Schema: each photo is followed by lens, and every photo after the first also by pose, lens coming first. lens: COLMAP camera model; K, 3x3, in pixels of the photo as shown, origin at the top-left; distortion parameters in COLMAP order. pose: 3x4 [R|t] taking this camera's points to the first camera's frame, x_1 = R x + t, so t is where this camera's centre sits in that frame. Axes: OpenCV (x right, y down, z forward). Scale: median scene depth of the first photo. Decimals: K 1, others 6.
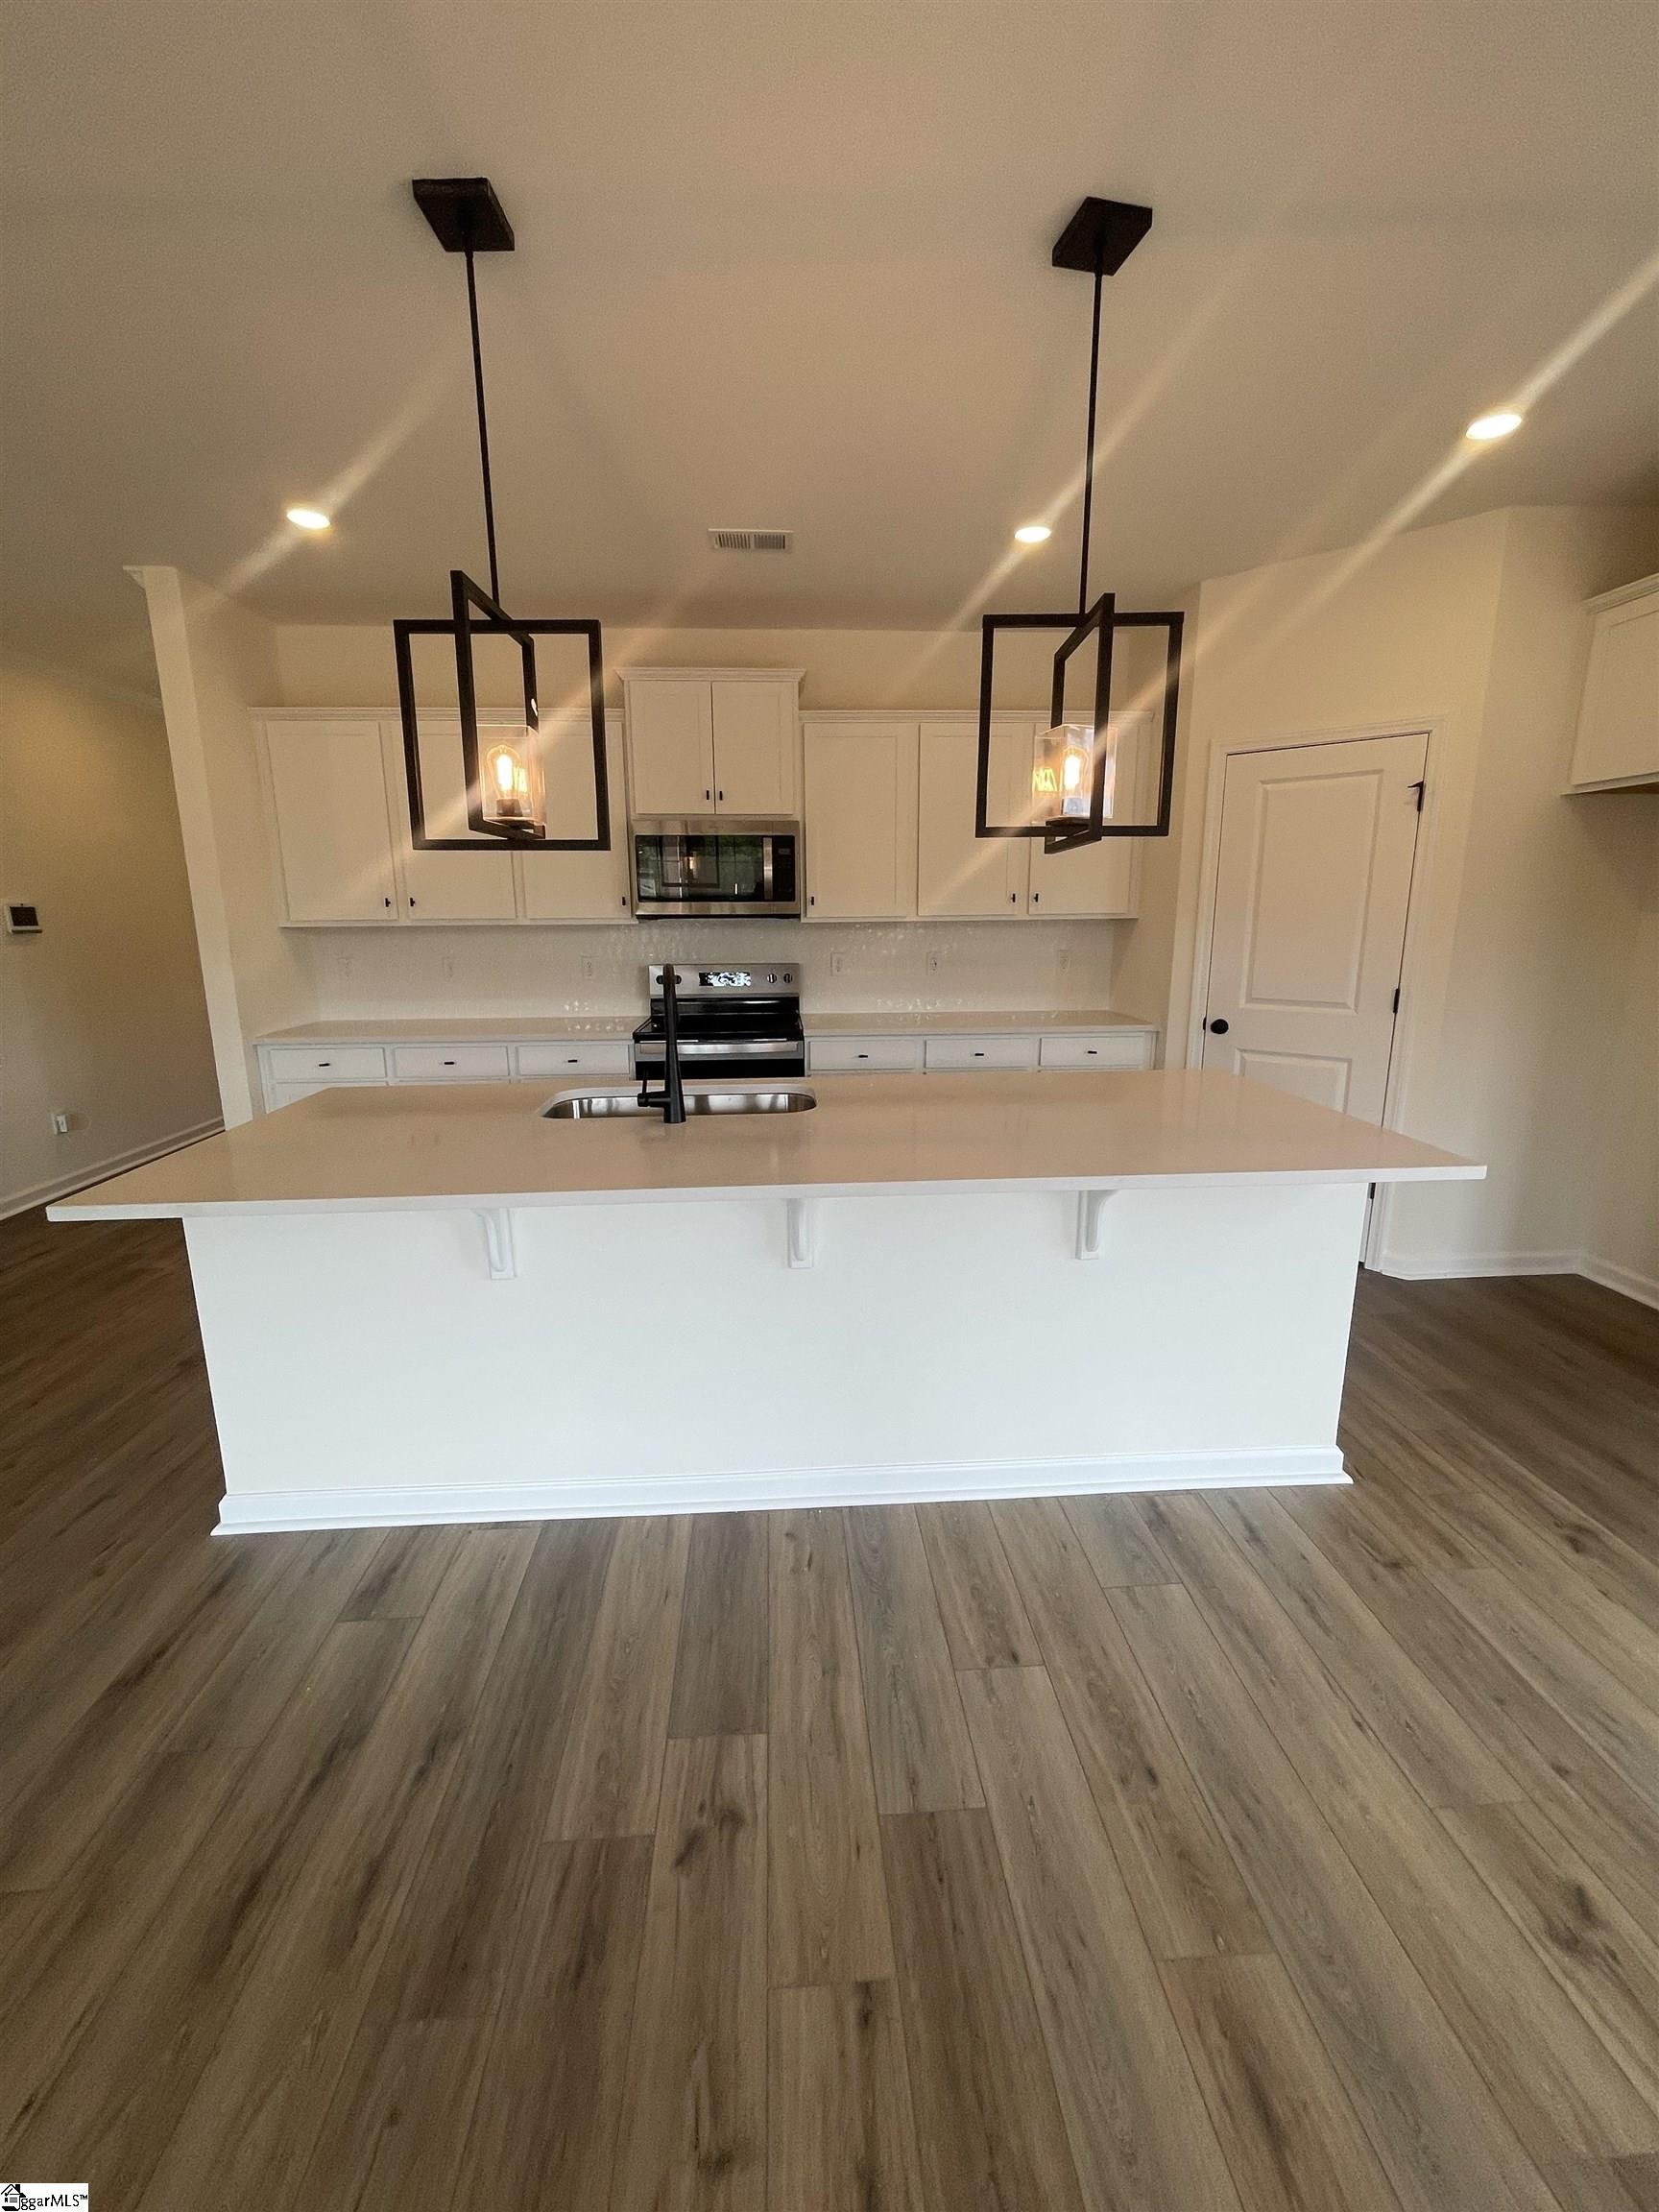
lens RADIAL K [[894.3, 0, 826.9], [0, 894.3, 1094.1], [0, 0, 1]] dist [-0.001307, 0.000052]
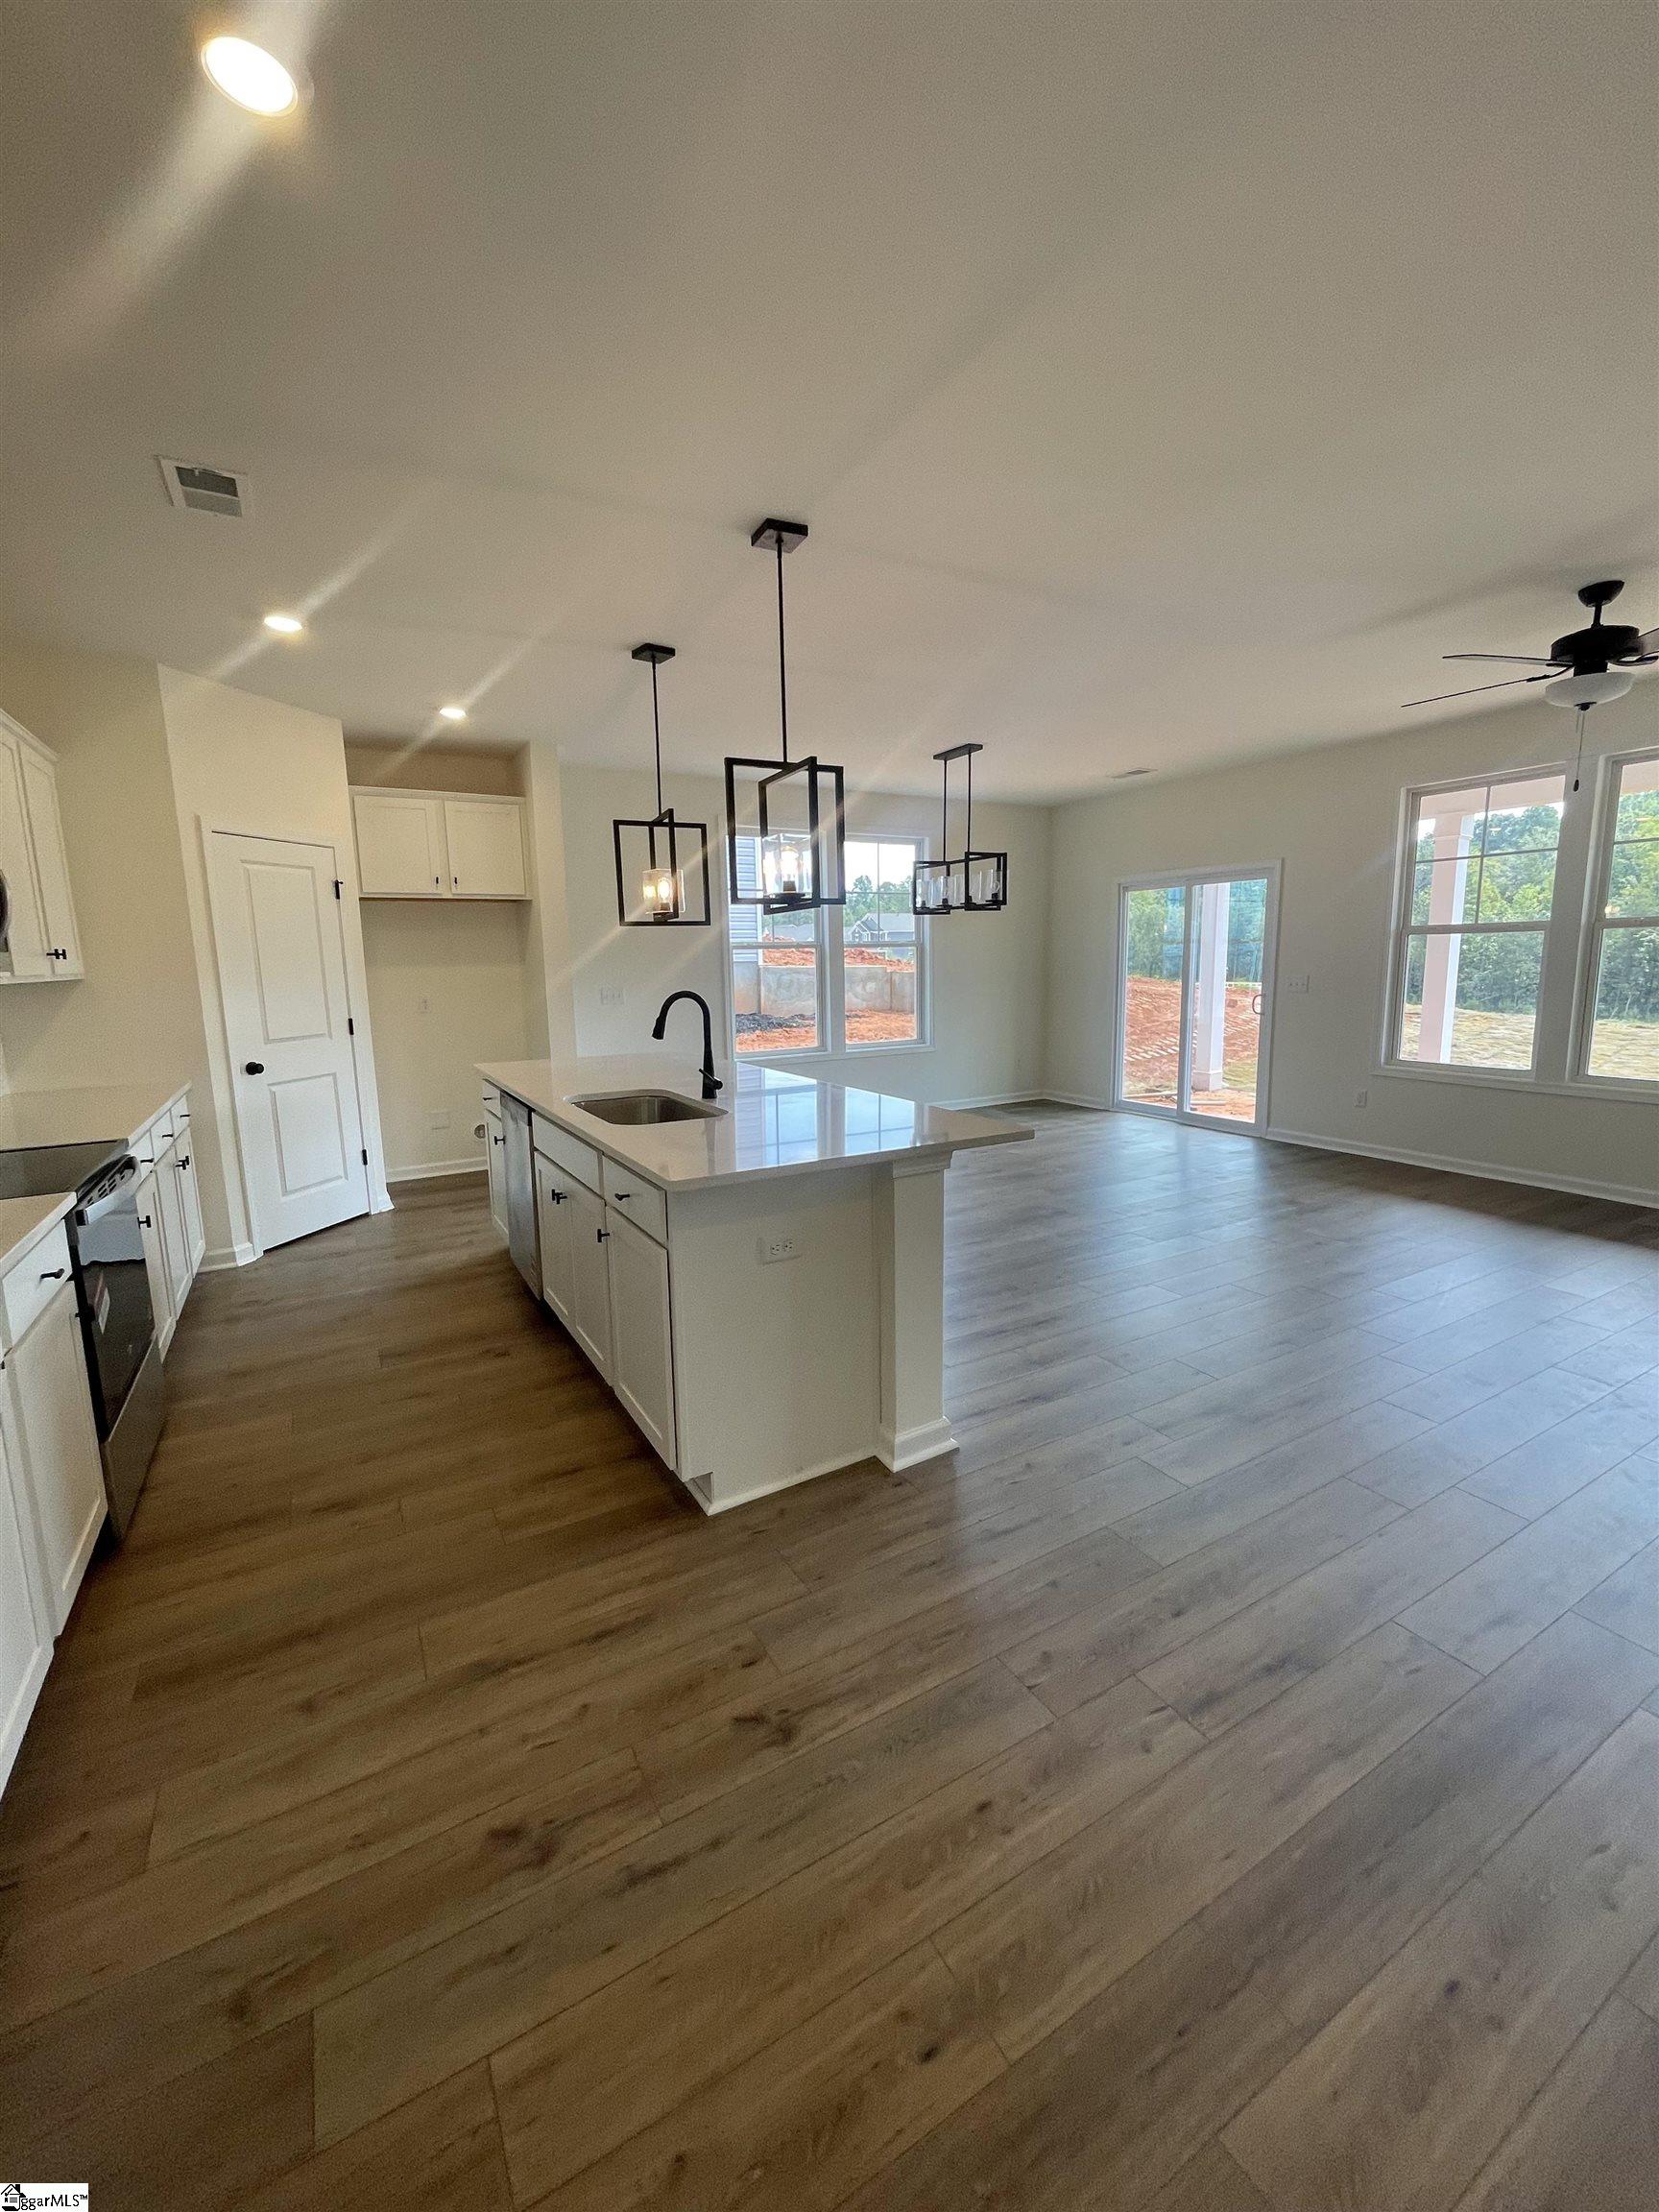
lens RADIAL K [[894.3, 0, 824.9], [0, 894.3, 1098.7], [0, 0, 1]] dist [-0.001307, 0.000052]
pose [[-0.444922, -0.125419, 0.886744, -0.866115], [0.203253, 0.950167, 0.236371, -0.154164], [-0.872200, 0.285400, -0.397258, 0.797718]]
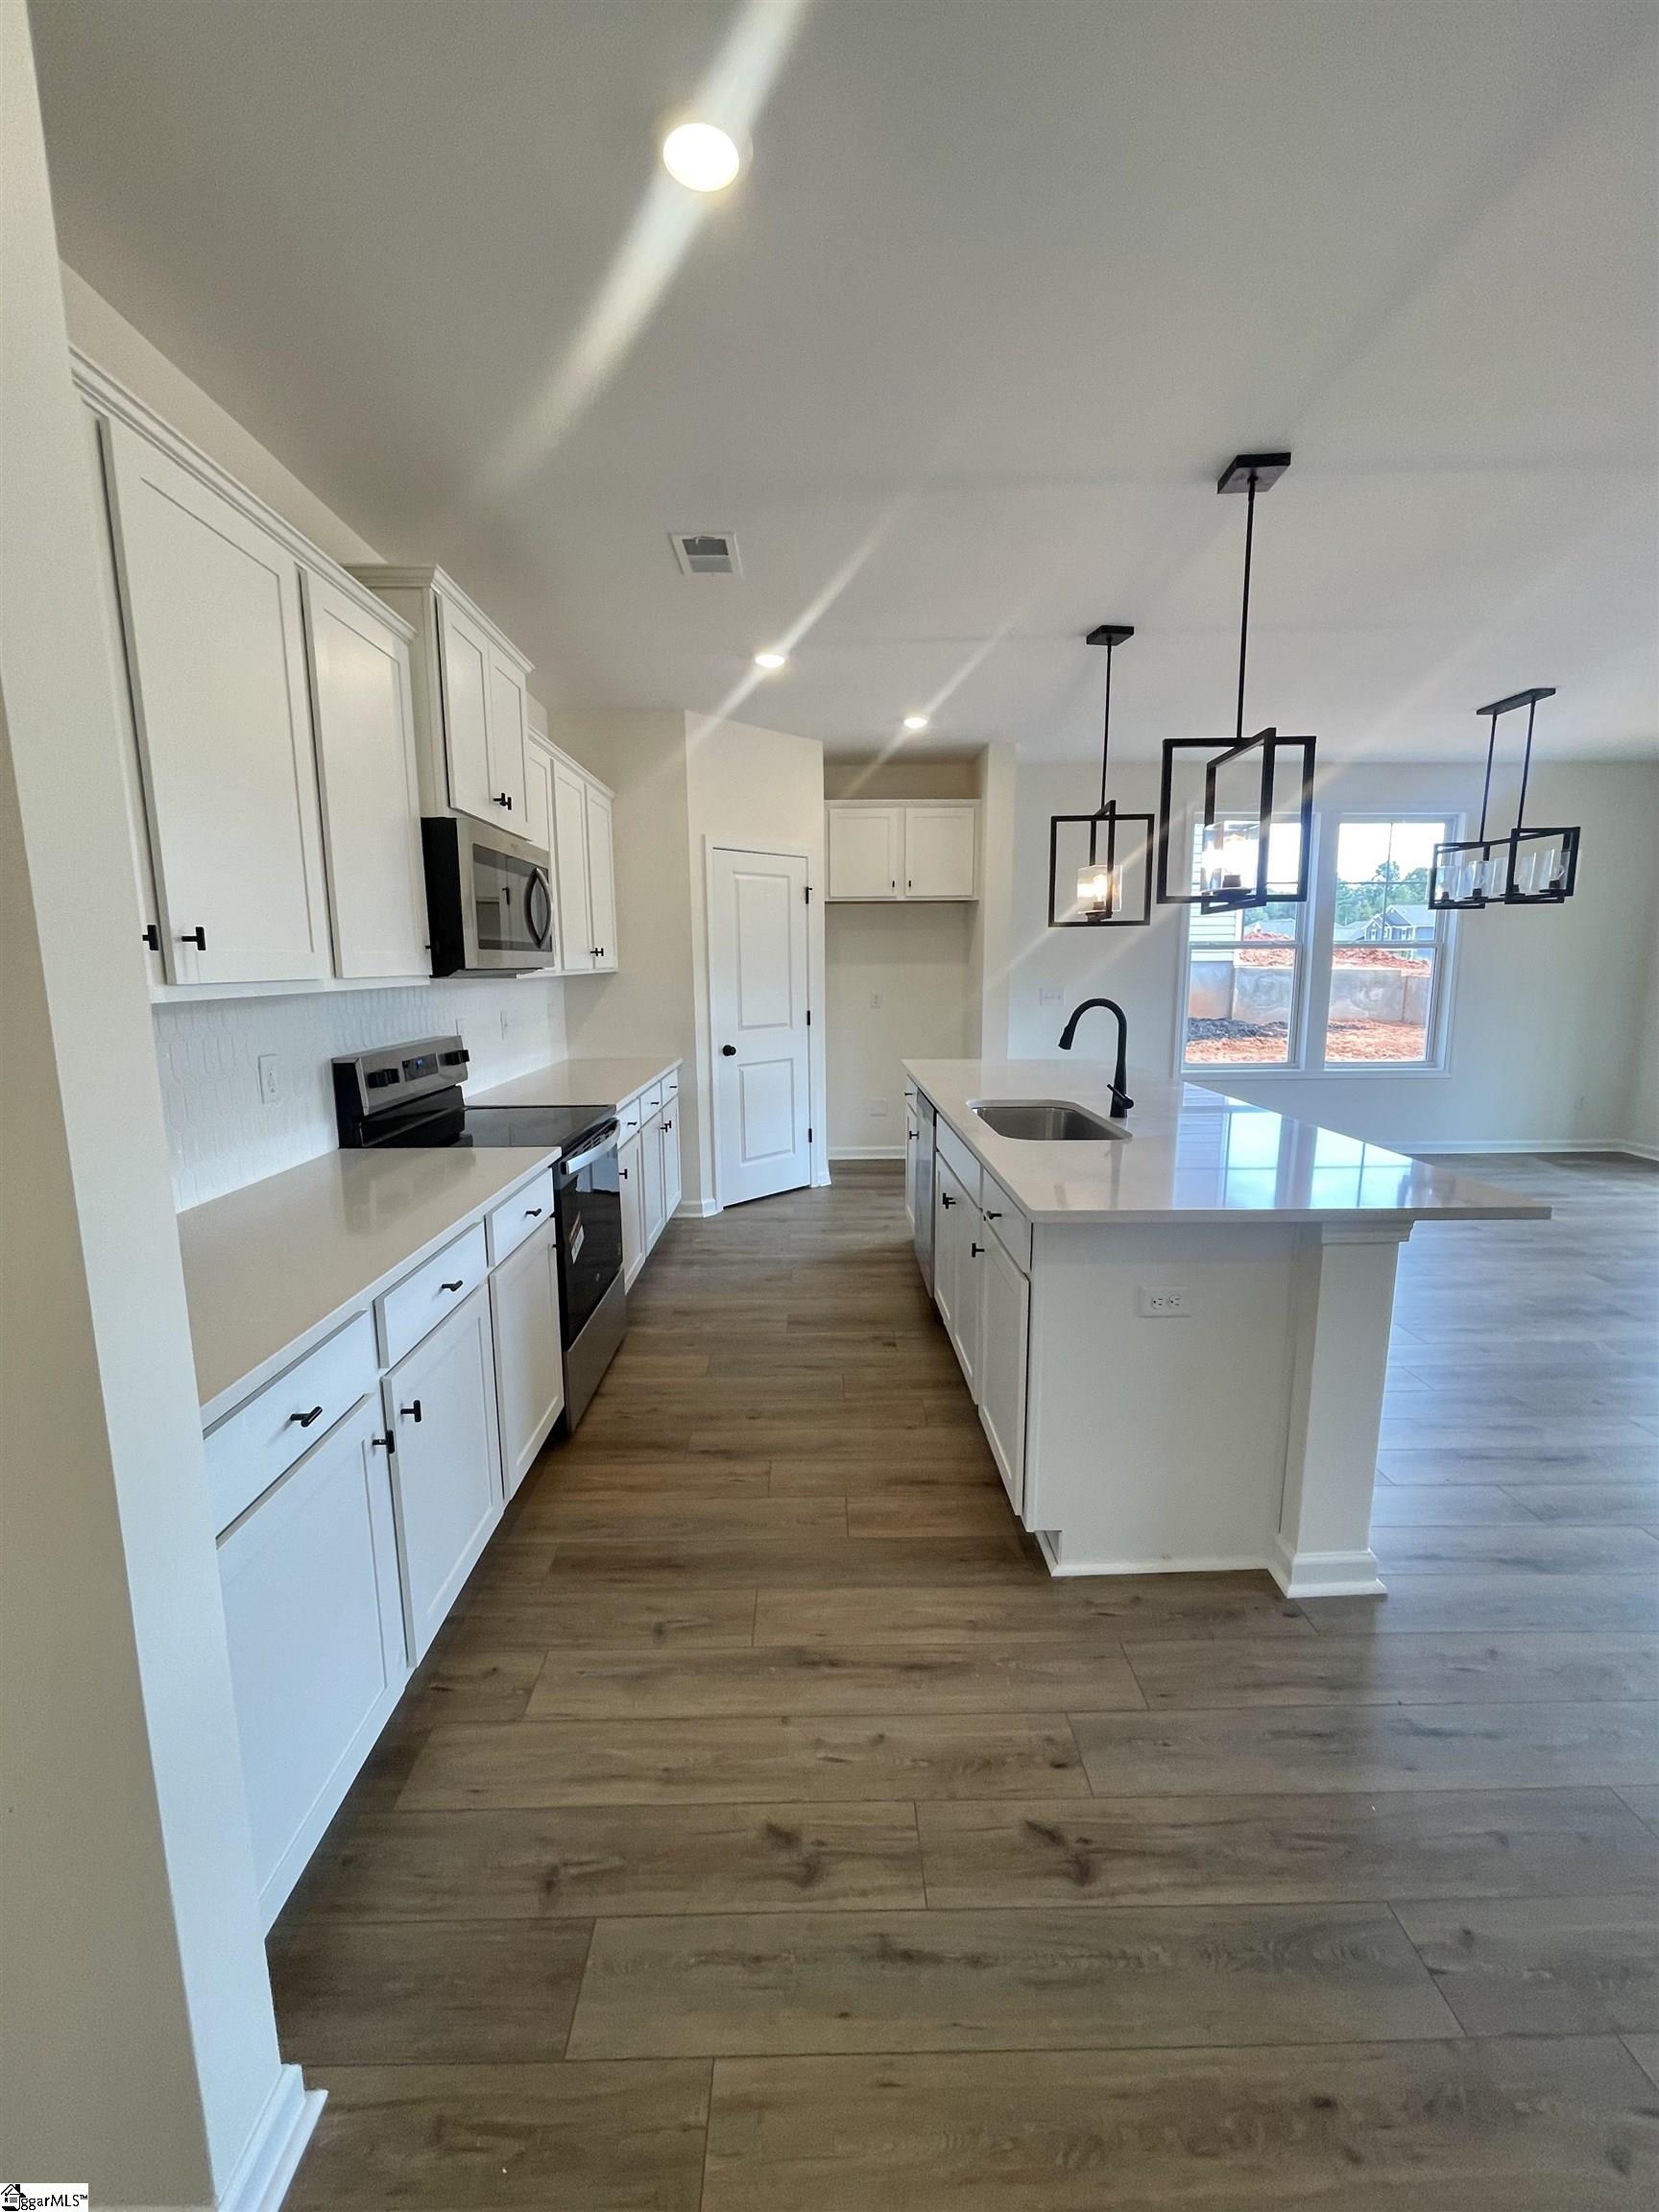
lens RADIAL K [[894.3, 0, 825.3], [0, 894.3, 1096.2], [0, 0, 1]] dist [-0.001307, 0.000052]
pose [[0.047028, -0.145332, 0.988265, -0.841063], [0.209426, 0.968805, 0.132504, -0.149520], [-0.976693, 0.200737, 0.075997, 0.744248]]
